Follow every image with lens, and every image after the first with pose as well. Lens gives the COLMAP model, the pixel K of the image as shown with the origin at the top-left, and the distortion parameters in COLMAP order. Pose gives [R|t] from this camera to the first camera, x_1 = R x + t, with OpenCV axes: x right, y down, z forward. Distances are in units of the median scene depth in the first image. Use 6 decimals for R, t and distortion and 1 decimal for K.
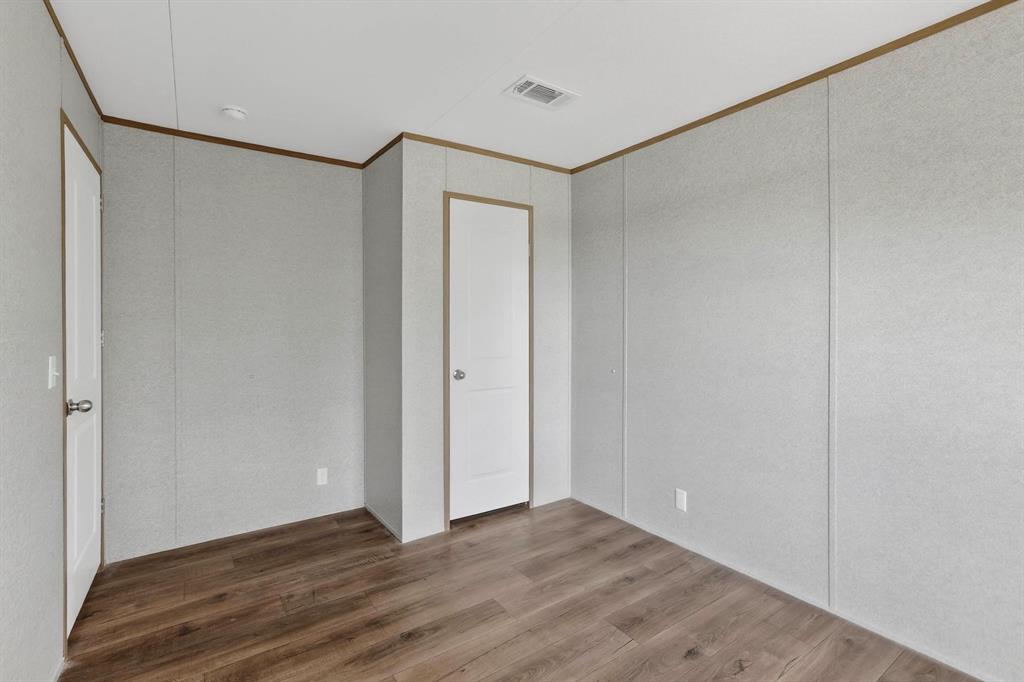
lens RADIAL K [[478.5, 0, 517.0], [0, 478.5, 304.3], [0, 0, 1]] dist [-0.026444, 0.017220]
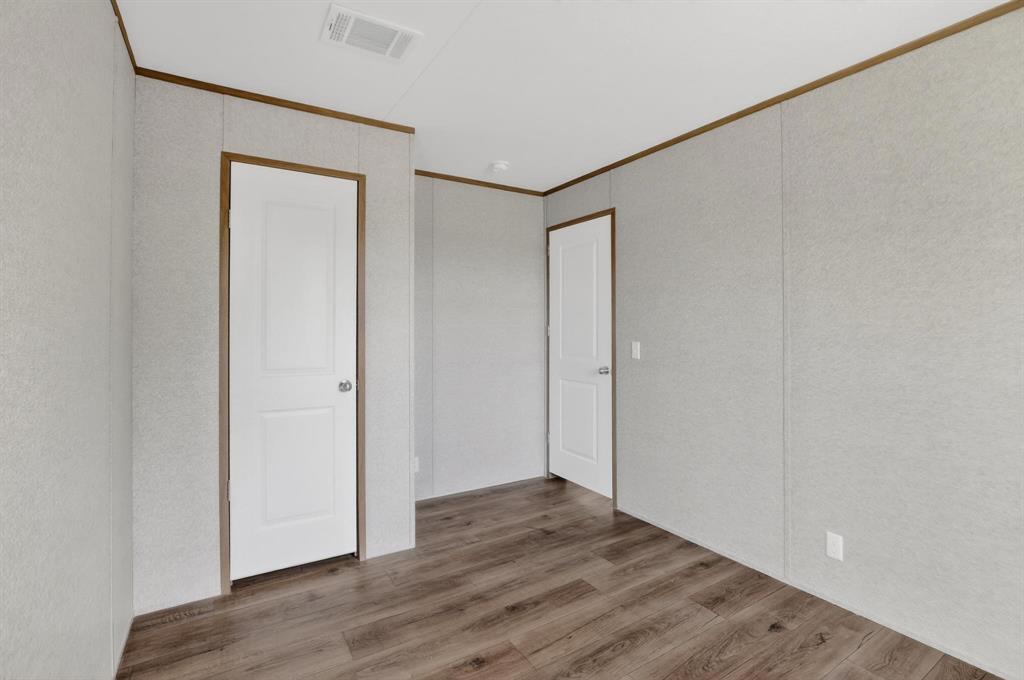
lens RADIAL K [[480.9, 0, 526.9], [0, 480.9, 293.6], [0, 0, 1]] dist [-0.036615, 0.011942]
pose [[0.999565, 0.005930, -0.028878, -0.137409], [-0.006627, 0.999688, -0.024090, -0.003160], [0.028726, 0.024271, 0.999293, -0.094493]]
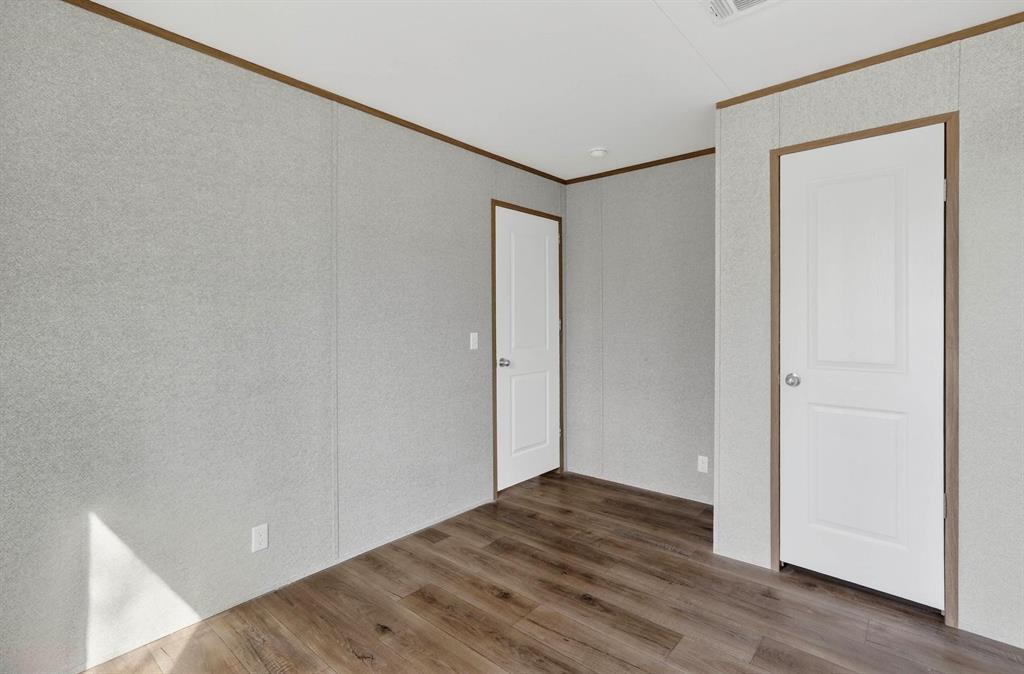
lens RADIAL K [[477.8, 0, 500.3], [0, 477.8, 321.9], [0, 0, 1]] dist [0.002977, 0.000676]
pose [[0.238434, 0.004170, -0.971150, 1.140965], [0.049634, 0.998632, 0.016474, 0.030674], [0.969889, -0.052130, 0.237901, 0.798611]]
